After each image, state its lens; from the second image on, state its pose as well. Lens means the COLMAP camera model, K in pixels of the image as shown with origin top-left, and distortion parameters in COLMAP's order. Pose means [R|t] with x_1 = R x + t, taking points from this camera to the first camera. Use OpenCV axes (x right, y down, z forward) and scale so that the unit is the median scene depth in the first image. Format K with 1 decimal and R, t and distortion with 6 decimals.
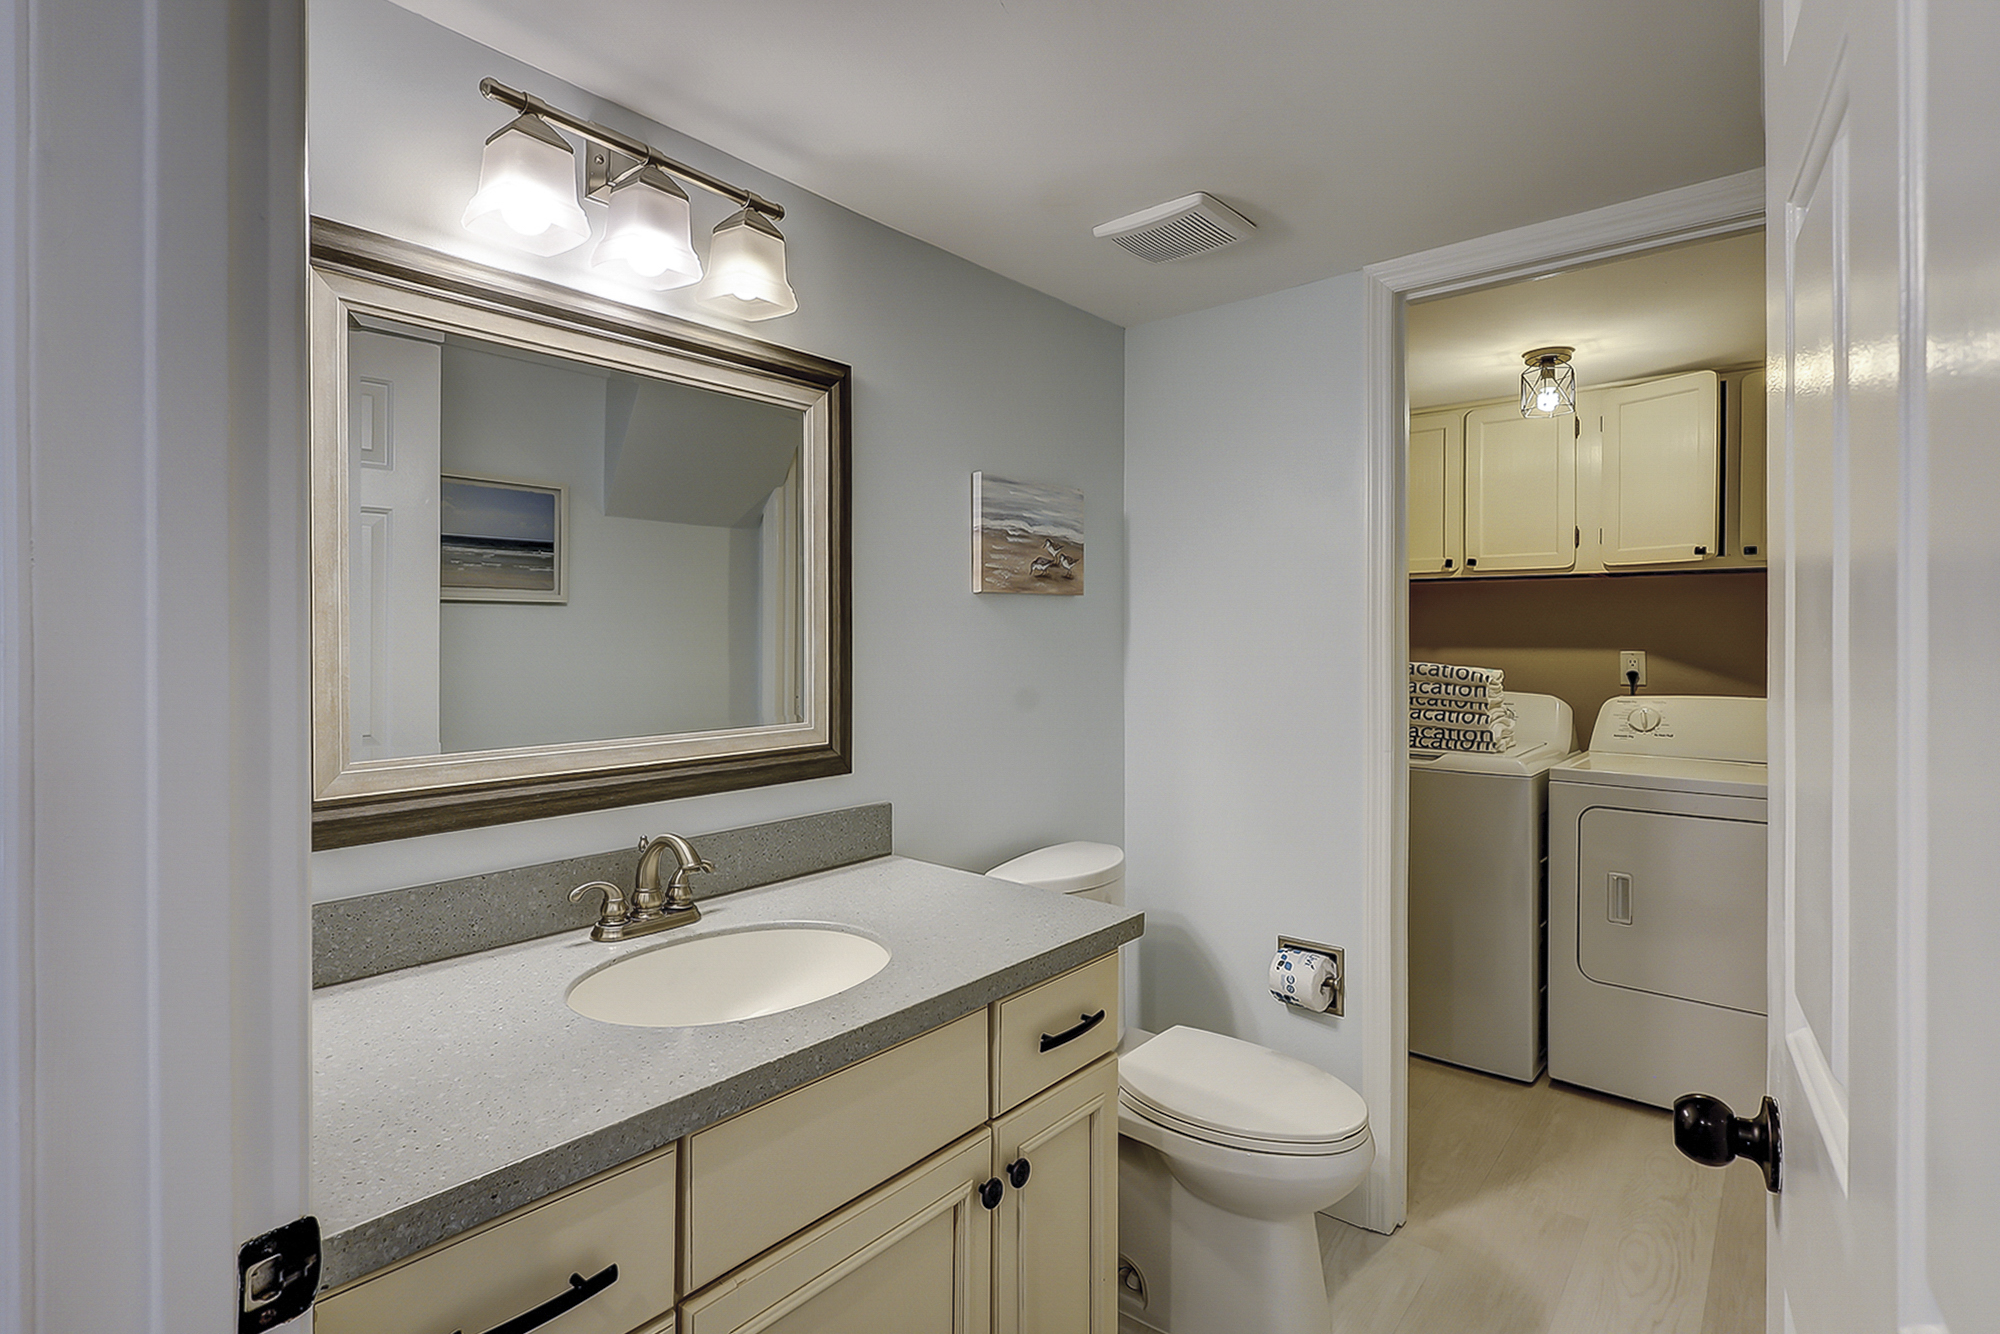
lens RADIAL K [[984.2, 0, 1005.6], [0, 984.2, 642.5], [0, 0, 1]] dist [-0.001509, 0.000001]
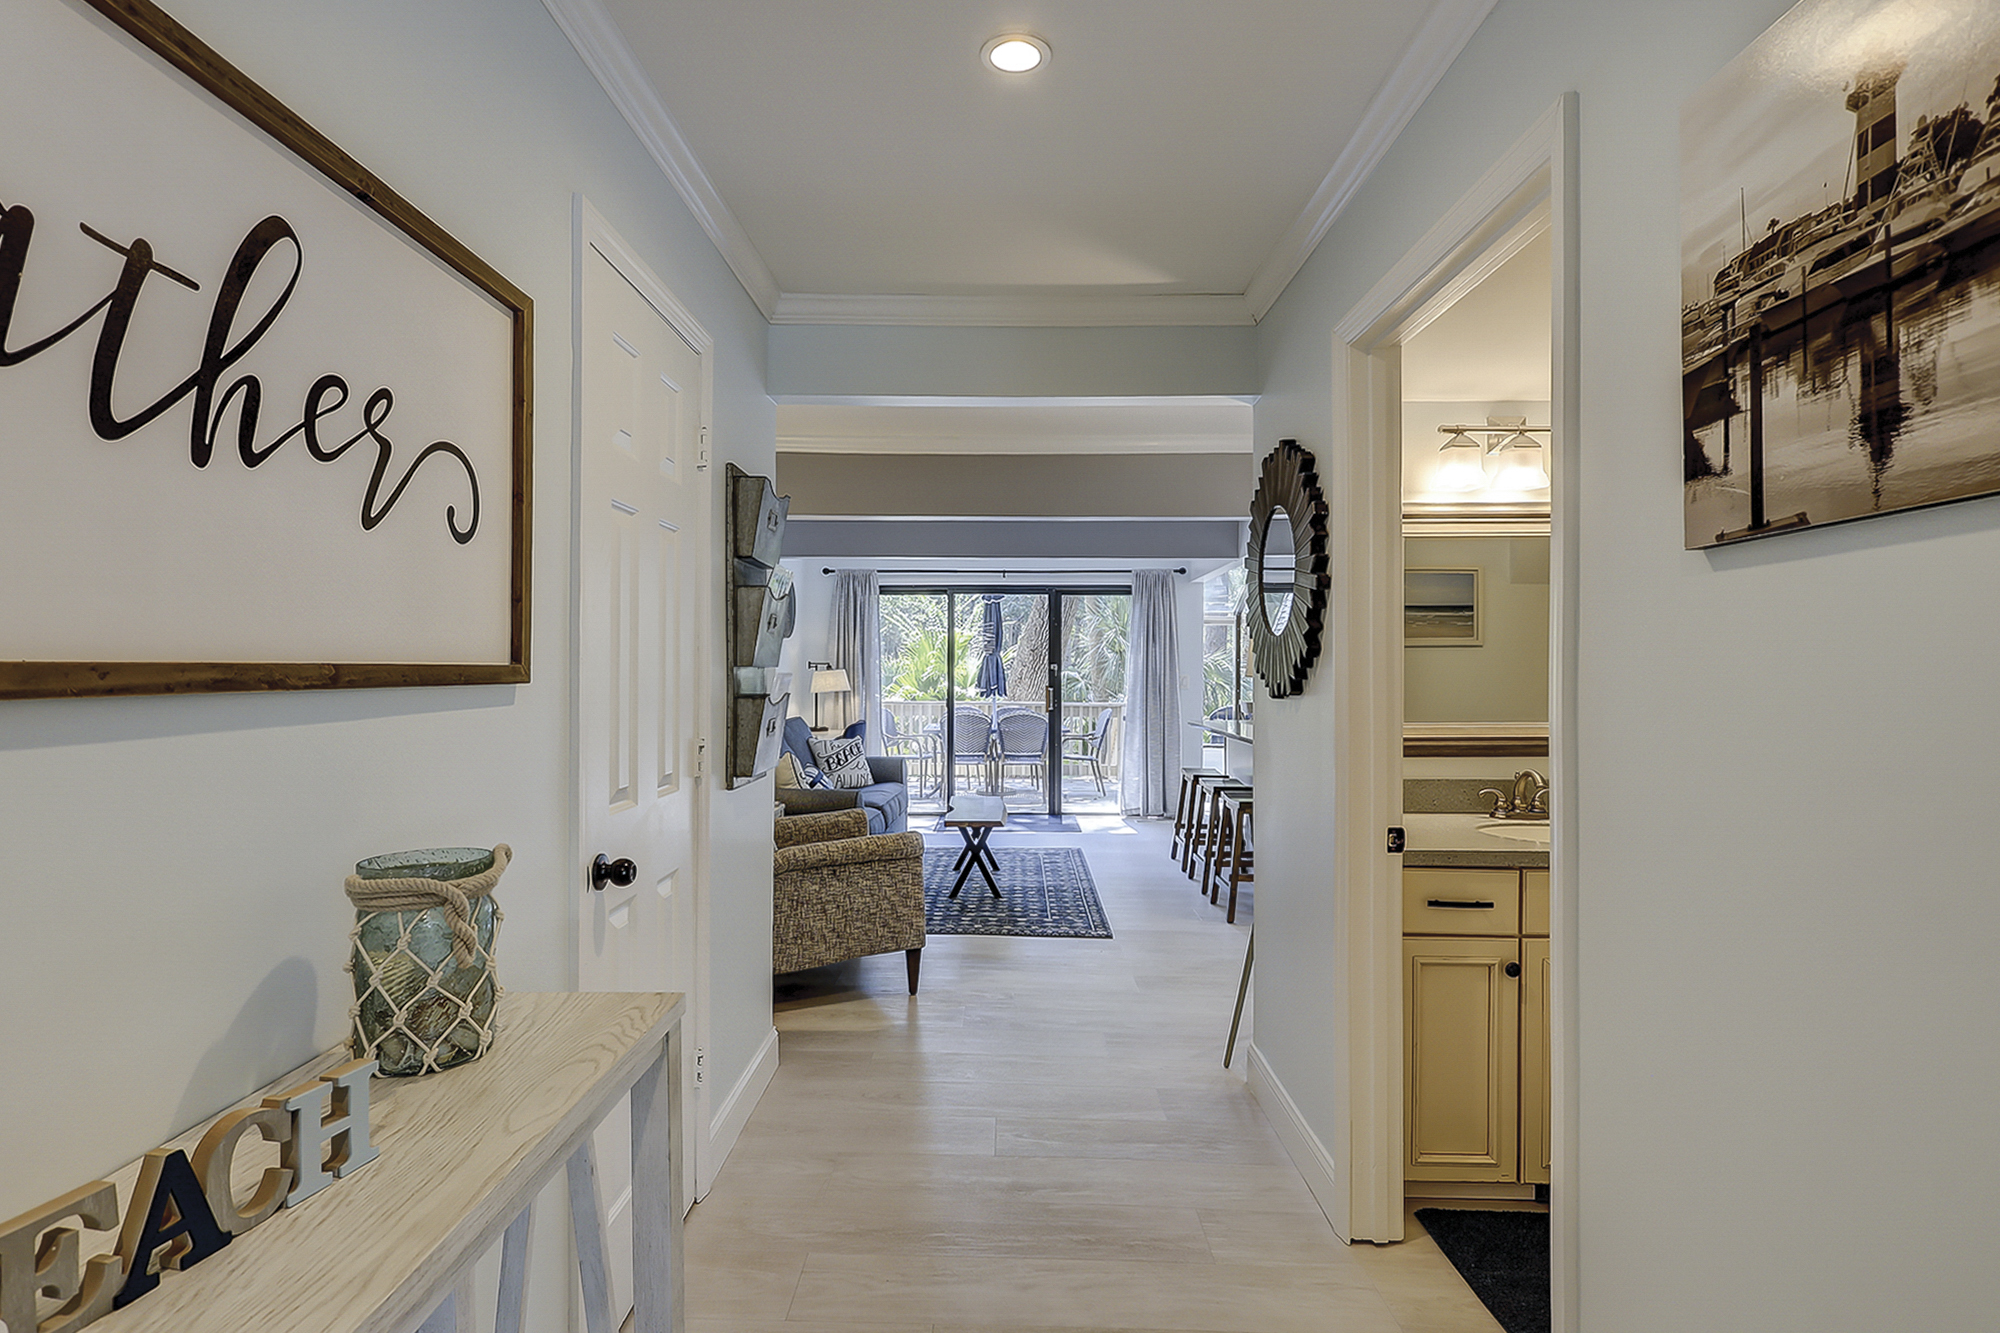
lens RADIAL K [[974.9, 0, 990.5], [0, 974.9, 657.1], [0, 0, 1]] dist [-0.000736, 0.000191]
pose [[0.626611, -0.003311, -0.779325, 0.496520], [-0.004332, 0.999961, -0.007731, -0.012623], [0.779320, 0.008220, 0.626572, -1.055518]]
